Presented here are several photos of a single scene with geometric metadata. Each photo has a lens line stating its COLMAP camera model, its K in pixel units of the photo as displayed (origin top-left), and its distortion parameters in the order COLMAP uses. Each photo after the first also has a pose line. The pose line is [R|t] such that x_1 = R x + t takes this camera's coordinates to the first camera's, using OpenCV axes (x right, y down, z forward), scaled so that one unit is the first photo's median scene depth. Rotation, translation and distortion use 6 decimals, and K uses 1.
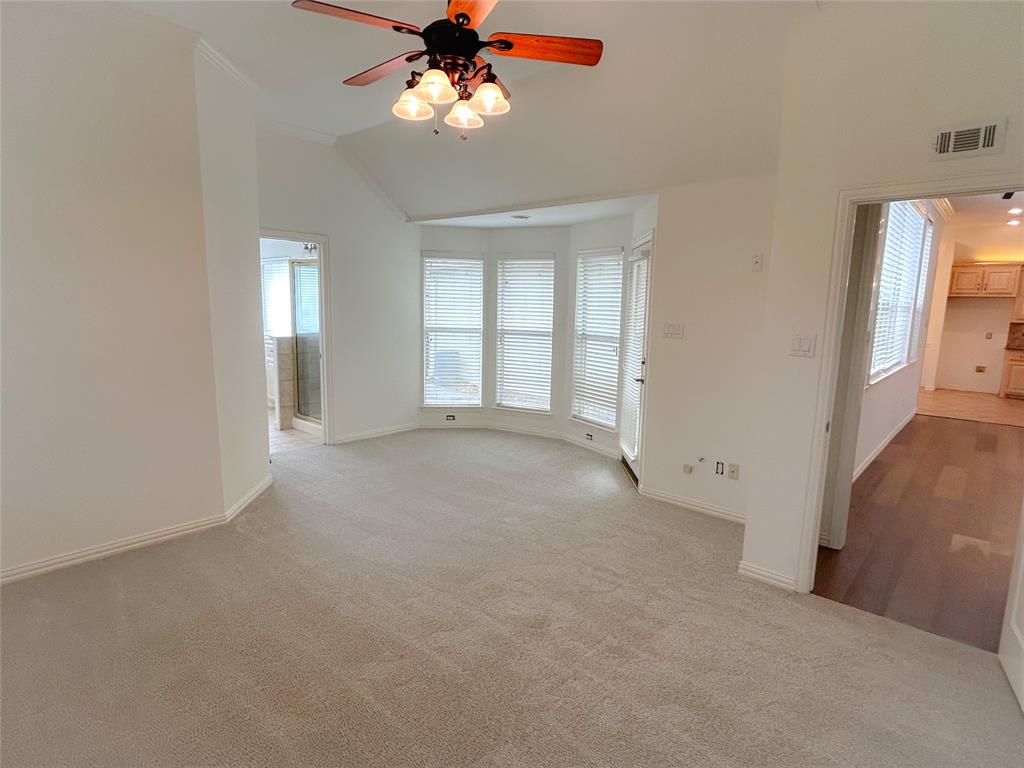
lens RADIAL K [[547.4, 0, 506.5], [0, 547.4, 385.1], [0, 0, 1]] dist [0.001474, 0.001428]
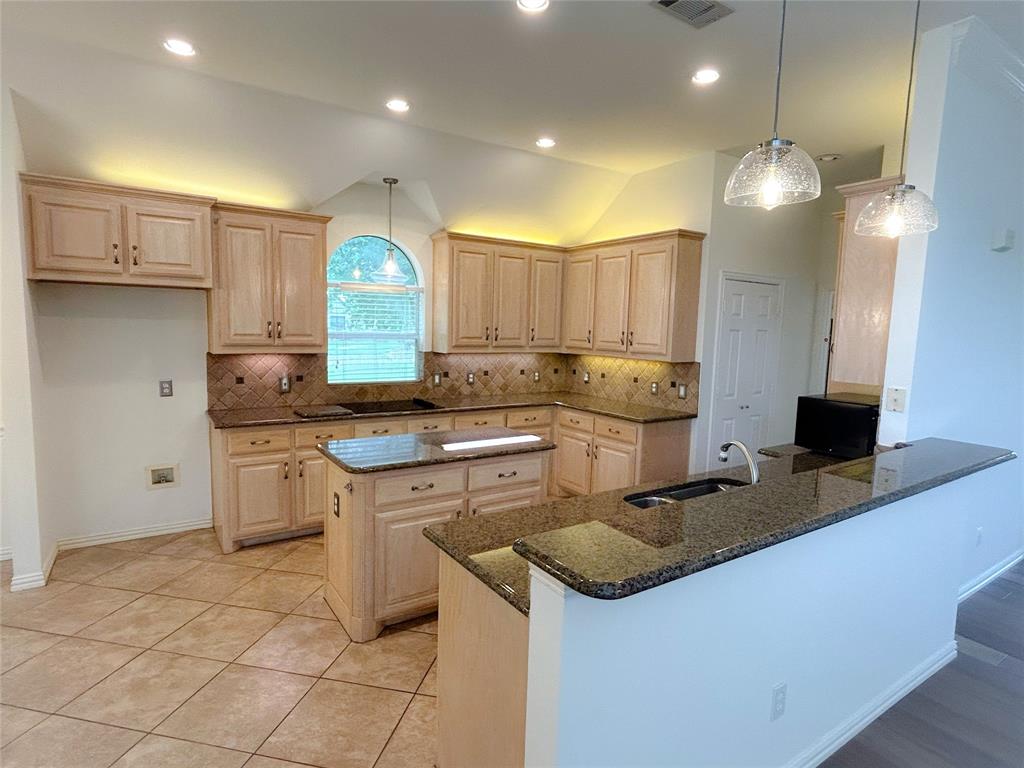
lens RADIAL K [[547.4, 0, 506.5], [0, 547.4, 385.1], [0, 0, 1]] dist [0.001474, 0.001428]
pose [[0.248651, -0.123358, 0.960706, 0.572869], [0.122571, 0.987891, 0.095125, -0.099844], [-0.960806, 0.094101, 0.260760, 0.673367]]
